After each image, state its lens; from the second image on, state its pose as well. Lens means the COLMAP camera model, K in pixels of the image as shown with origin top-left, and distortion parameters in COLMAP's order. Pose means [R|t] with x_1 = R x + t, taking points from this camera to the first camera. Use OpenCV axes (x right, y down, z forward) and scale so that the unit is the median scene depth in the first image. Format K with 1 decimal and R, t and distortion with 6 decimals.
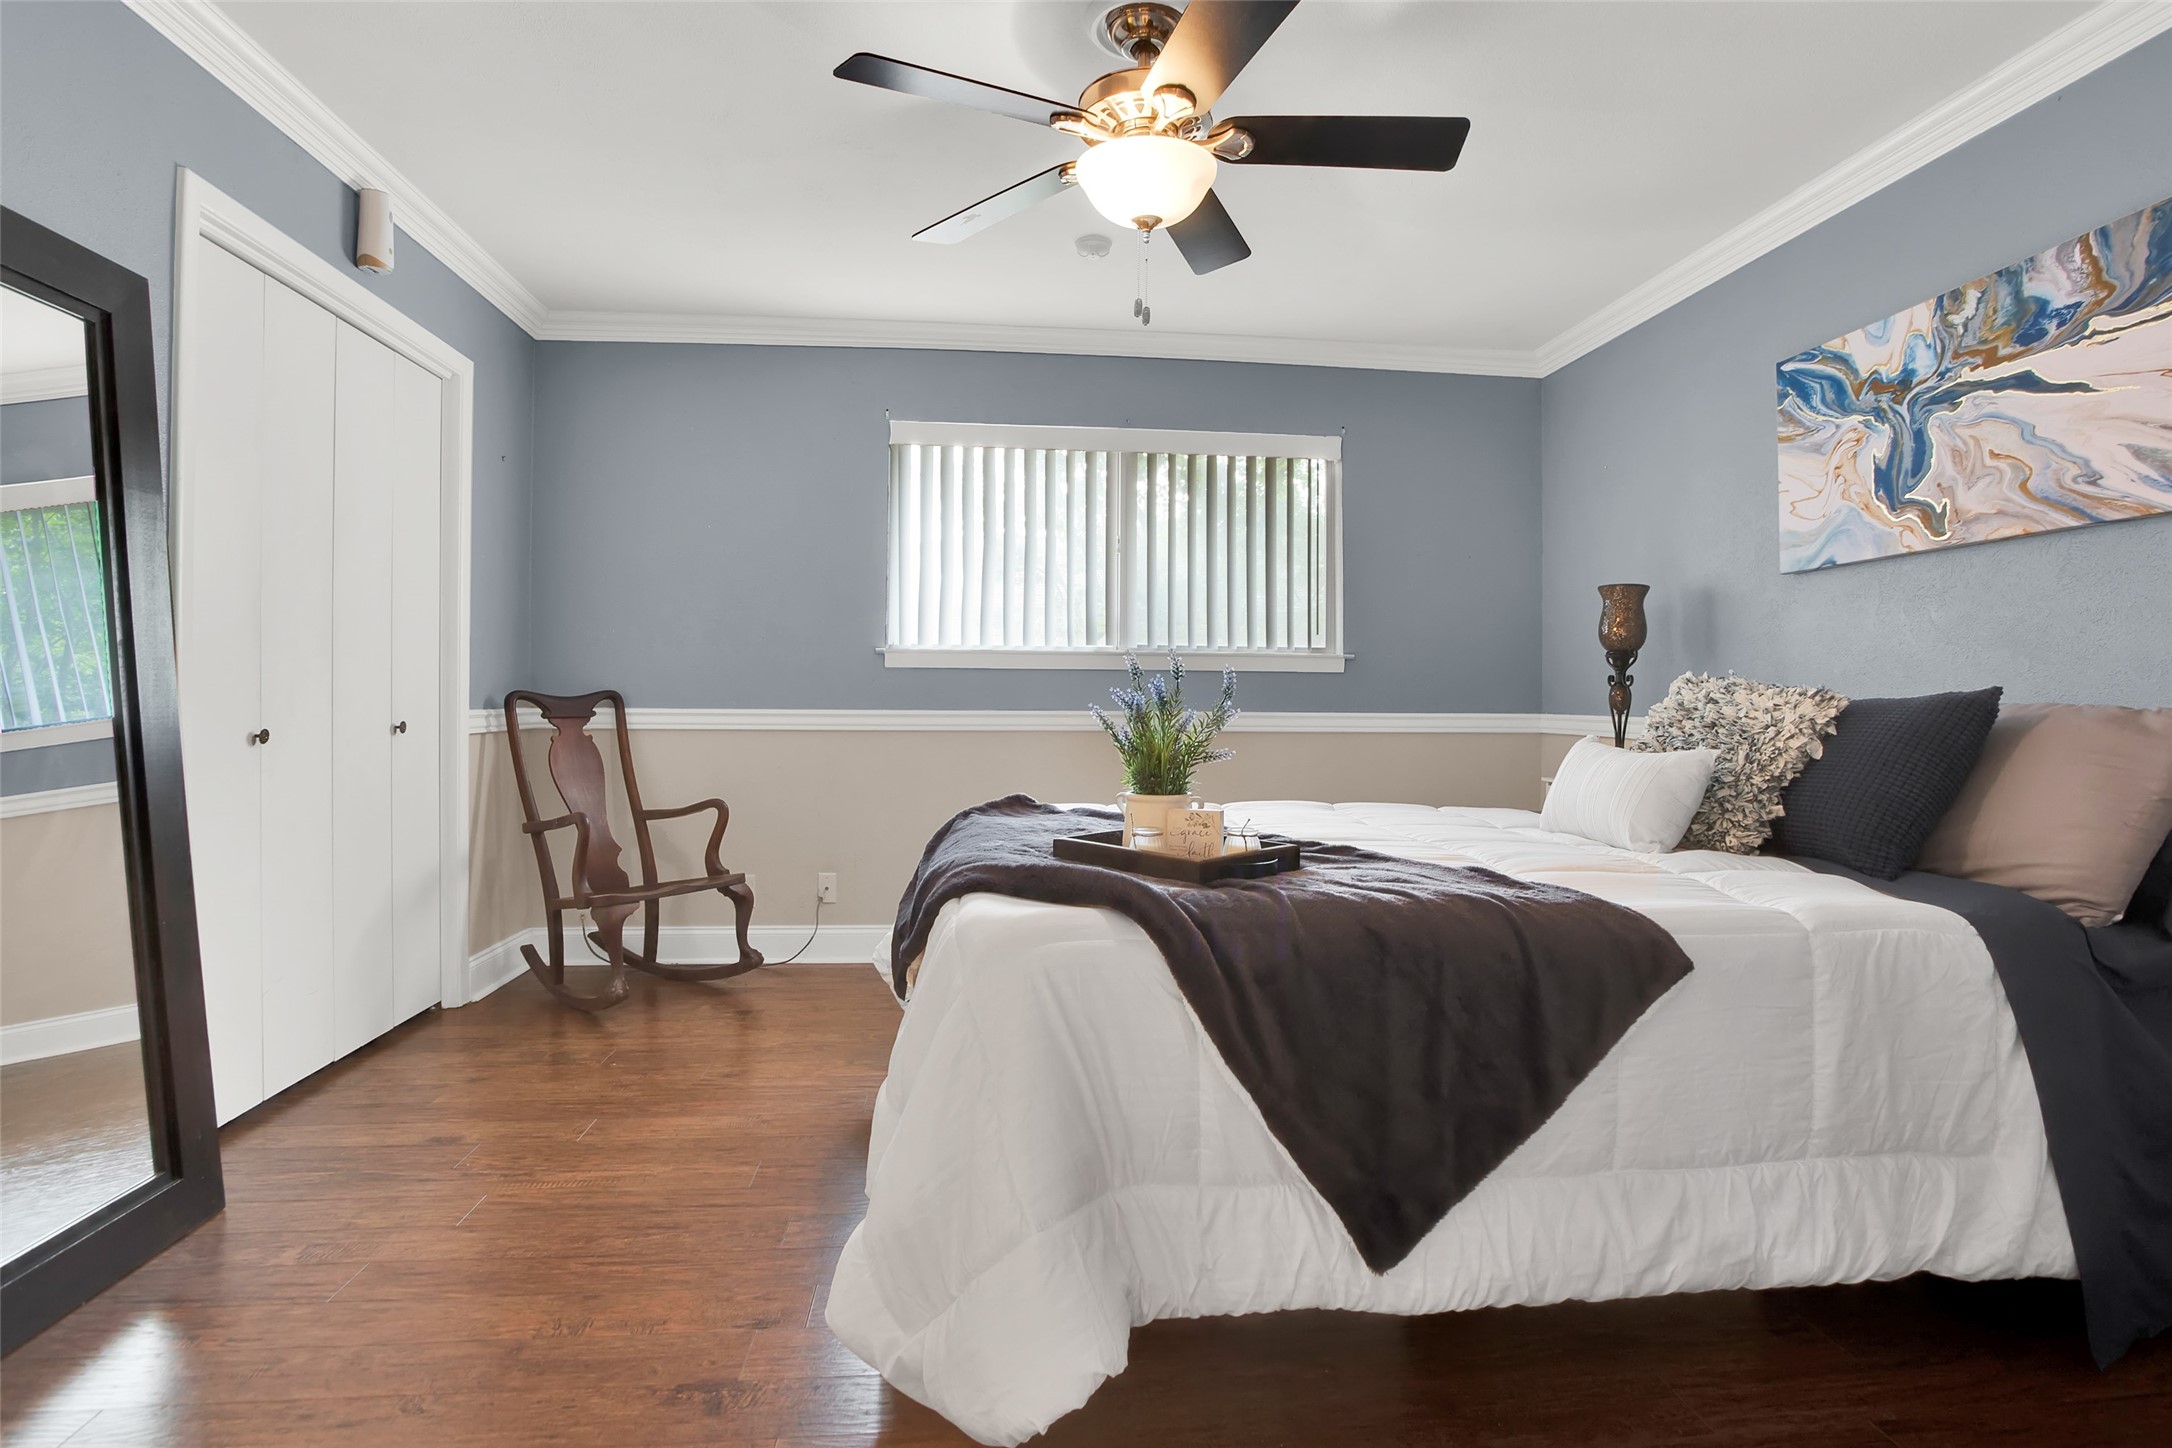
lens RADIAL K [[1127.1, 0, 1090.3], [0, 1127.1, 695.7], [0, 0, 1]] dist [-0.001974, -0.000153]
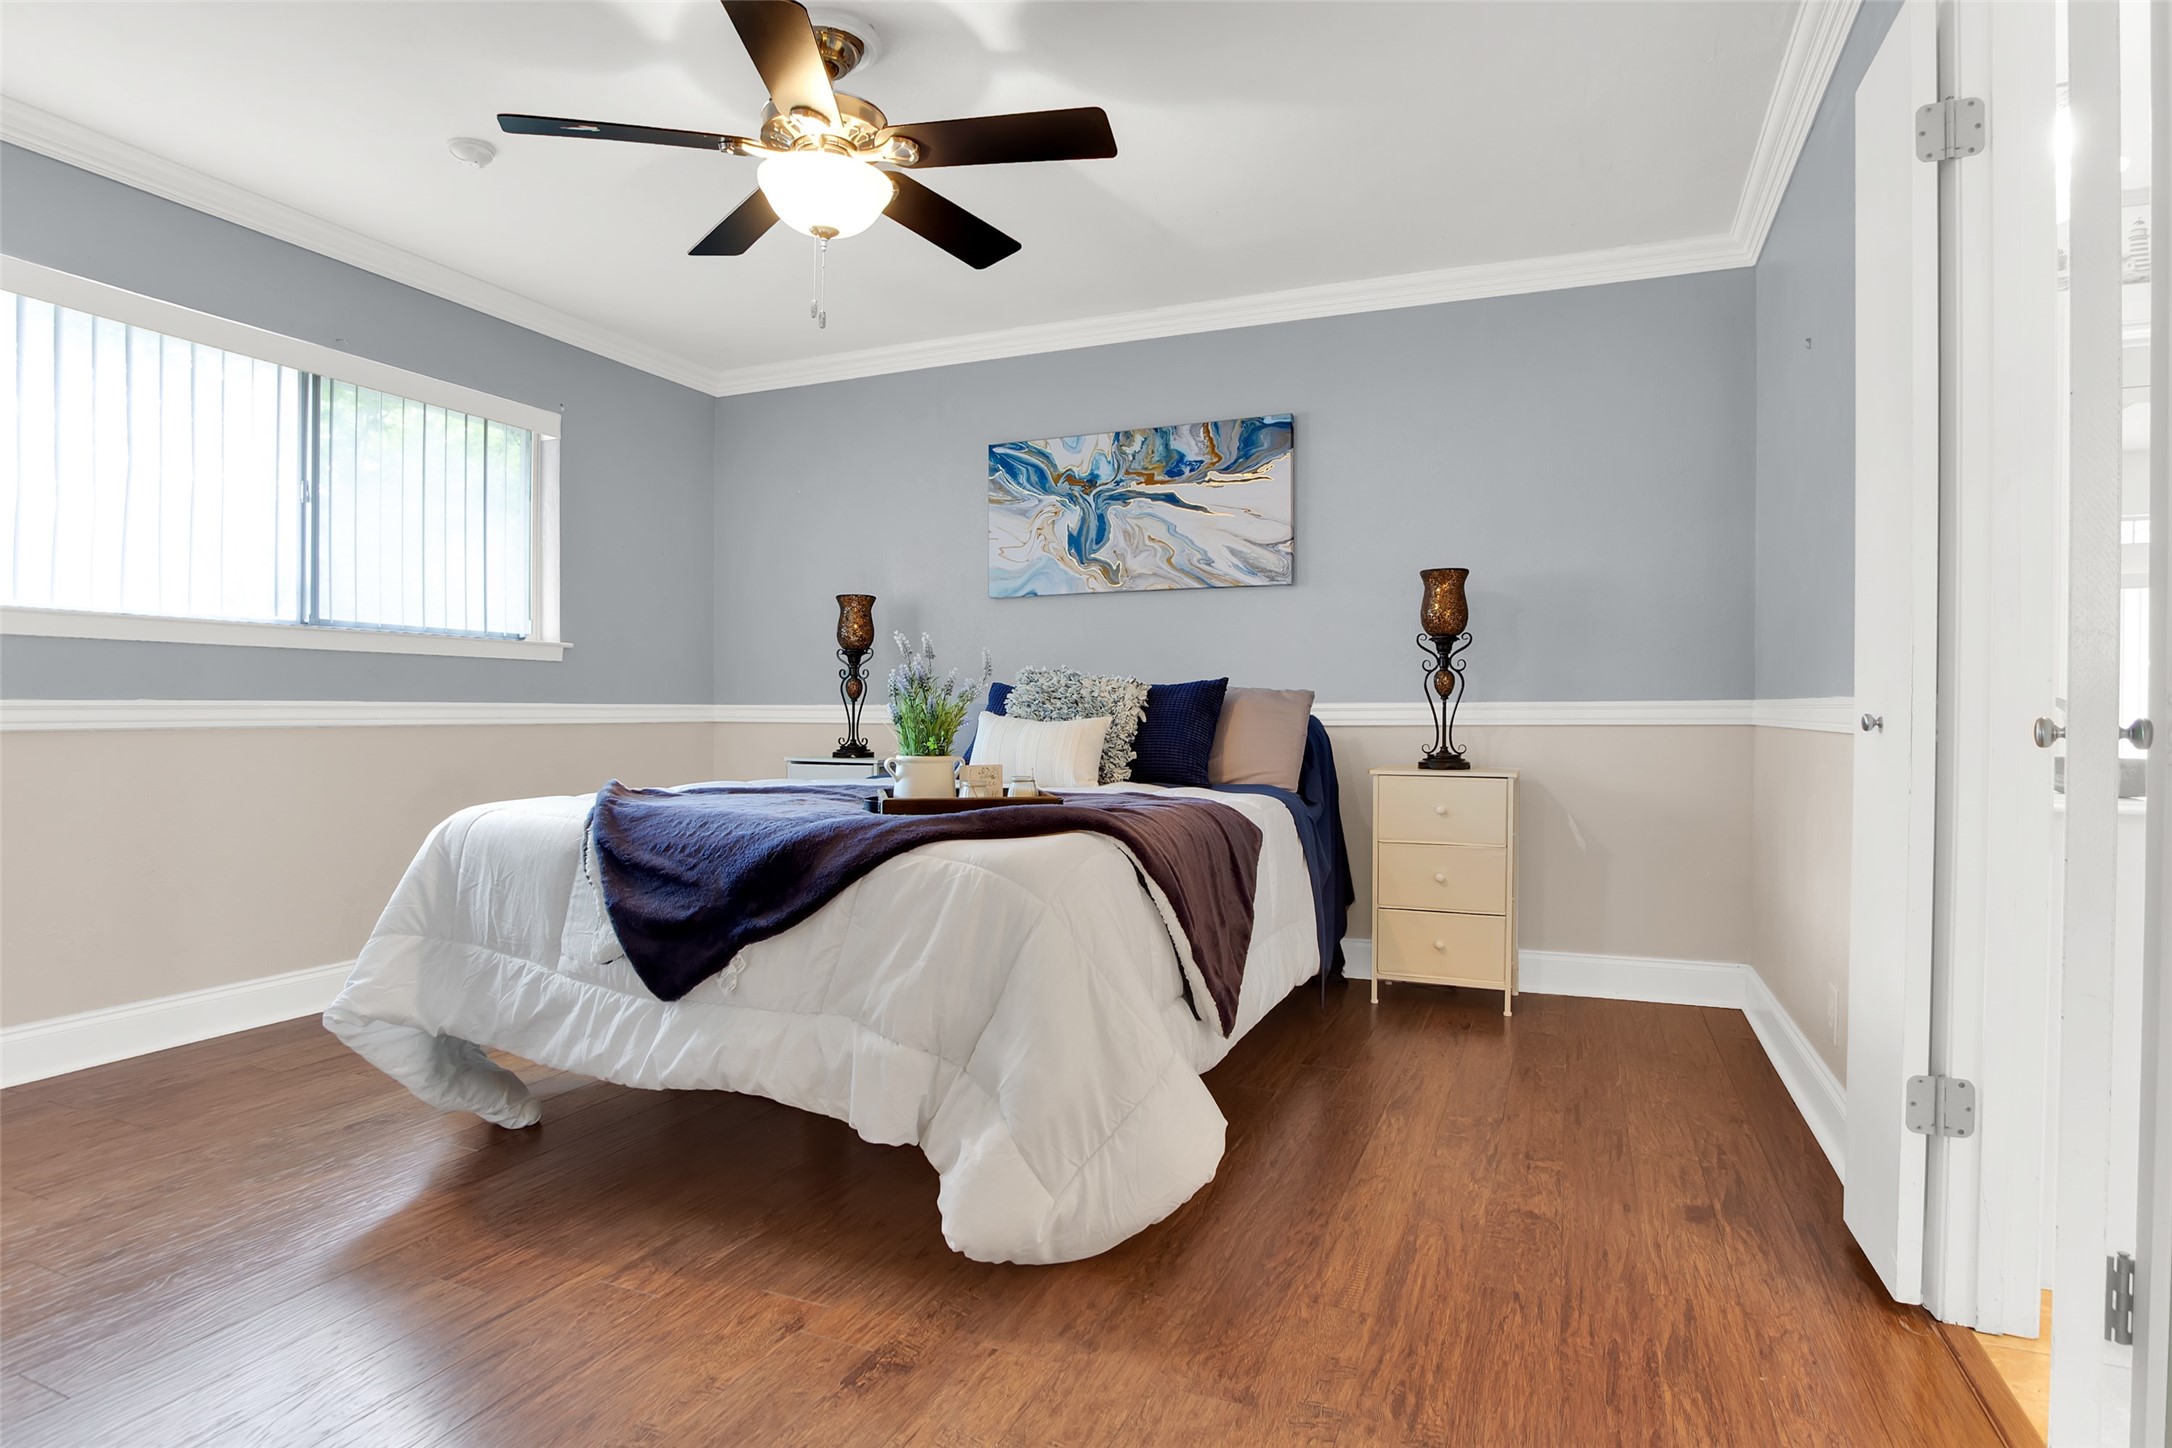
lens RADIAL K [[1198.6, 0, 1086.0], [0, 1198.6, 724.0], [0, 0, 1]] dist [-0.001041, -0.000087]
pose [[0.488669, -0.022484, 0.872180, -0.755112], [0.003187, 0.999707, 0.023986, 0.015302], [-0.872464, -0.008941, 0.488597, 0.209335]]
